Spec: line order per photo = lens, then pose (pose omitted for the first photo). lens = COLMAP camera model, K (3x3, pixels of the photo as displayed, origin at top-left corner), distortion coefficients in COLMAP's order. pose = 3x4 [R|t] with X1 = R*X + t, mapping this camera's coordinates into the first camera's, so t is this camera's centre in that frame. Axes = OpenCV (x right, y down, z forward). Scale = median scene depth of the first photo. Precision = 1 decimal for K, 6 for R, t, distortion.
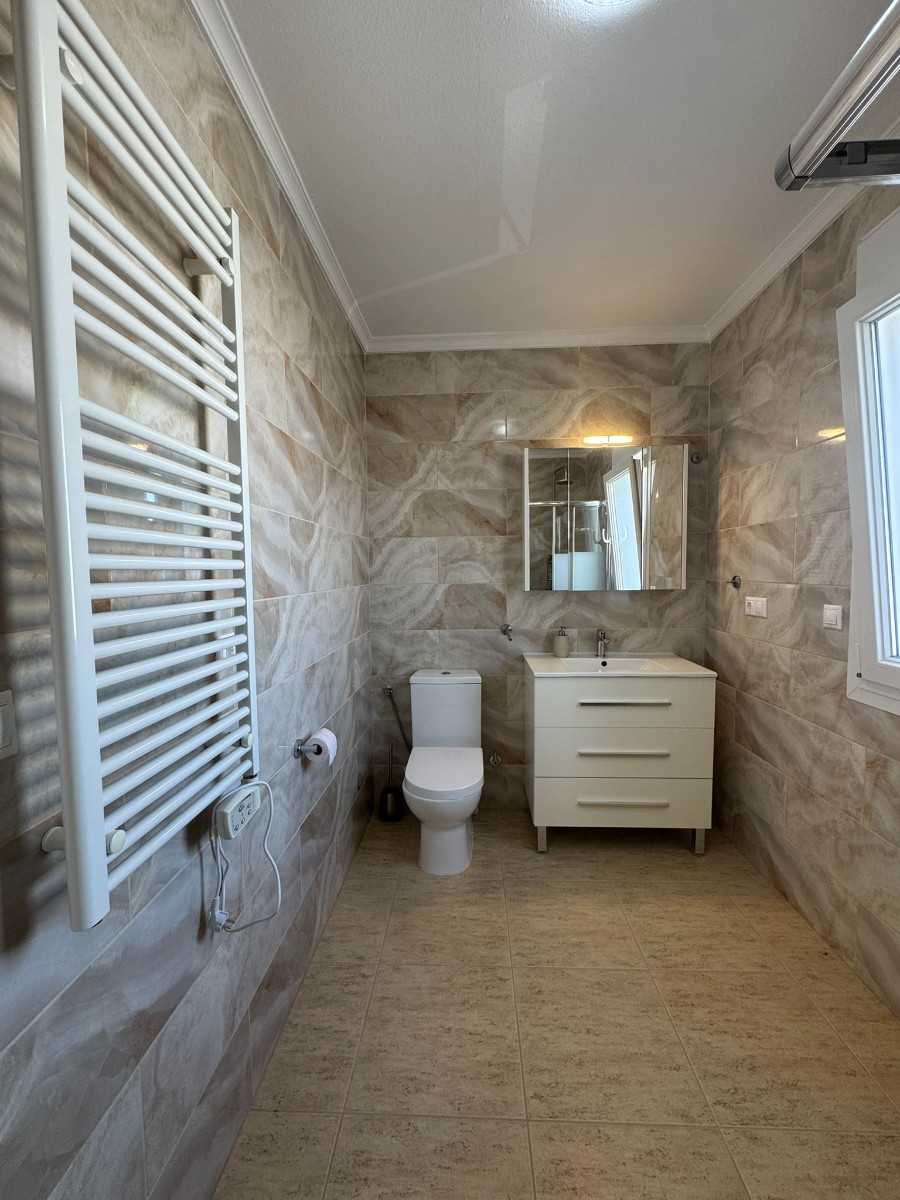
lens RADIAL K [[479.2, 0, 449.9], [0, 479.2, 598.8], [0, 0, 1]] dist [-0.003022, 0.000265]
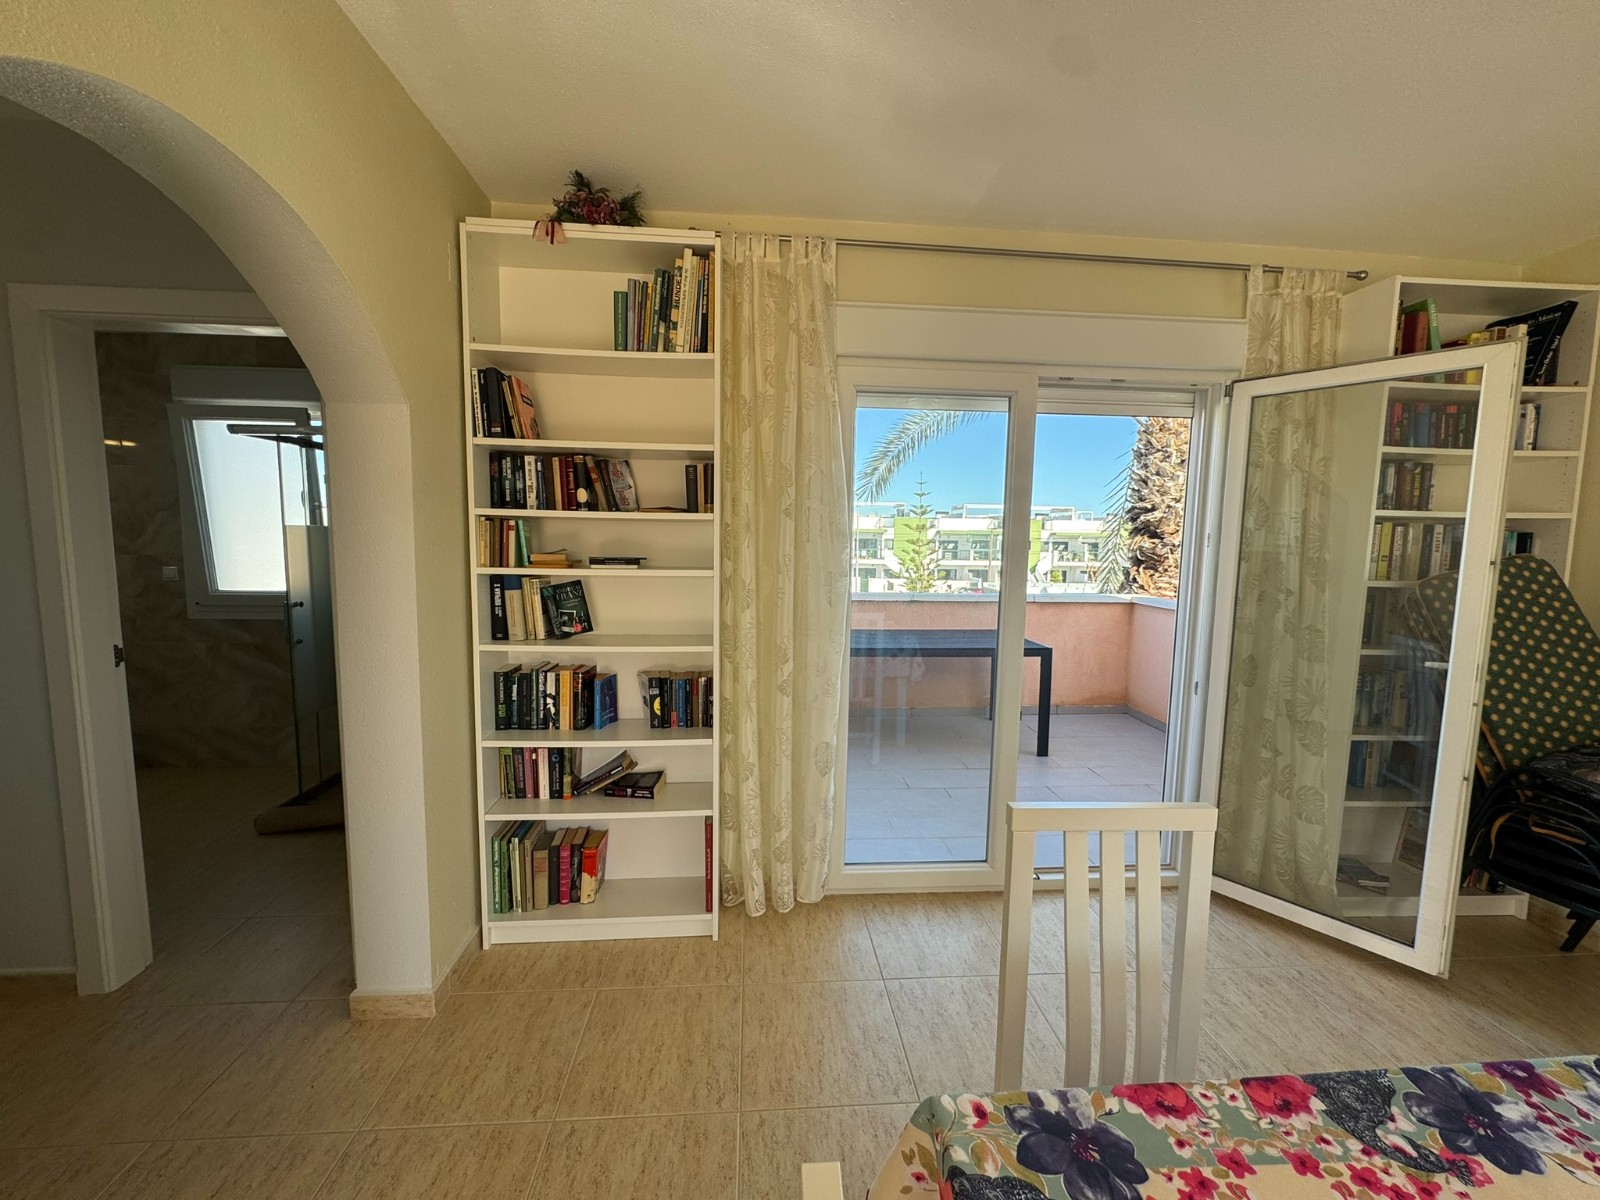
lens RADIAL K [[638.9, 0, 802.1], [0, 638.9, 601.9], [0, 0, 1]] dist [-0.003022, 0.000265]
pose [[-0.119771, -0.090009, 0.988713, -1.255156], [0.042981, 0.994478, 0.095741, 0.012936], [-0.991871, 0.053963, -0.115241, -0.695201]]
